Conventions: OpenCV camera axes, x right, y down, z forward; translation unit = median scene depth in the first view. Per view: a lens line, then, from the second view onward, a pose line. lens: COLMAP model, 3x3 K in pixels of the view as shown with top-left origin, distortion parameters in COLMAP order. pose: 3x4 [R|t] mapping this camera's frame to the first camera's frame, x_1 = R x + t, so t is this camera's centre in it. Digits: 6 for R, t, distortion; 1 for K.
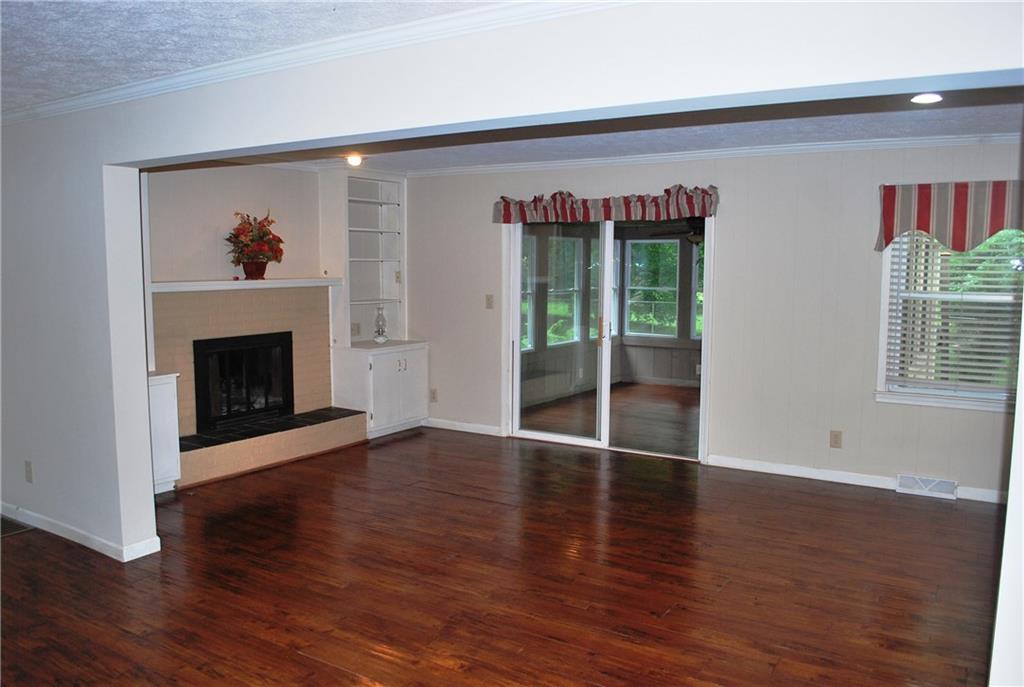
lens RADIAL K [[810.0, 0, 515.5], [0, 810.0, 351.3], [0, 0, 1]] dist [-0.082236, 0.009455]
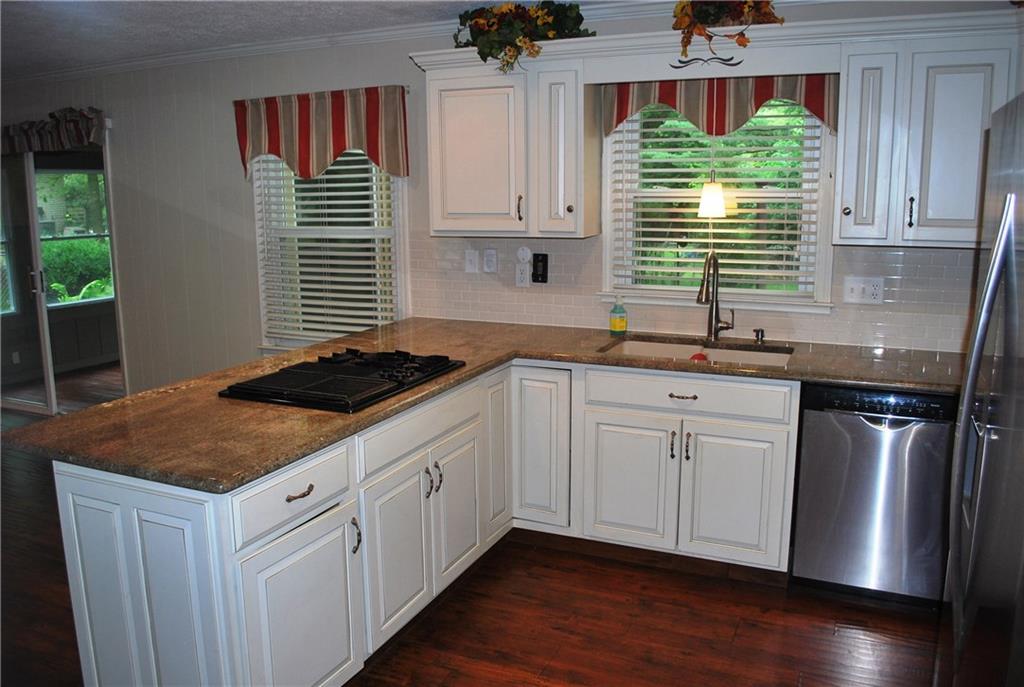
lens RADIAL K [[810.0, 0, 515.5], [0, 810.0, 351.3], [0, 0, 1]] dist [-0.082236, 0.009455]
pose [[0.989950, -0.037205, 0.136433, 0.534870], [0.025818, 0.996106, 0.084301, -0.008602], [-0.139038, -0.079931, 0.987056, 0.097661]]
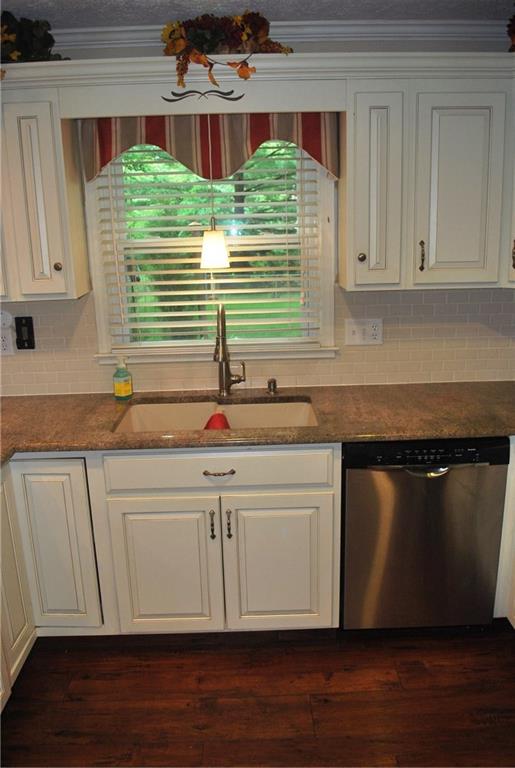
lens RADIAL K [[607.5, 0, 256.3], [0, 607.5, 380.8], [0, 0, 1]] dist [-0.082236, 0.009455]
pose [[0.836383, -0.160983, 0.523973, 0.554266], [0.090394, 0.983322, 0.157821, -0.039058], [-0.540640, -0.084634, 0.836986, 0.293290]]
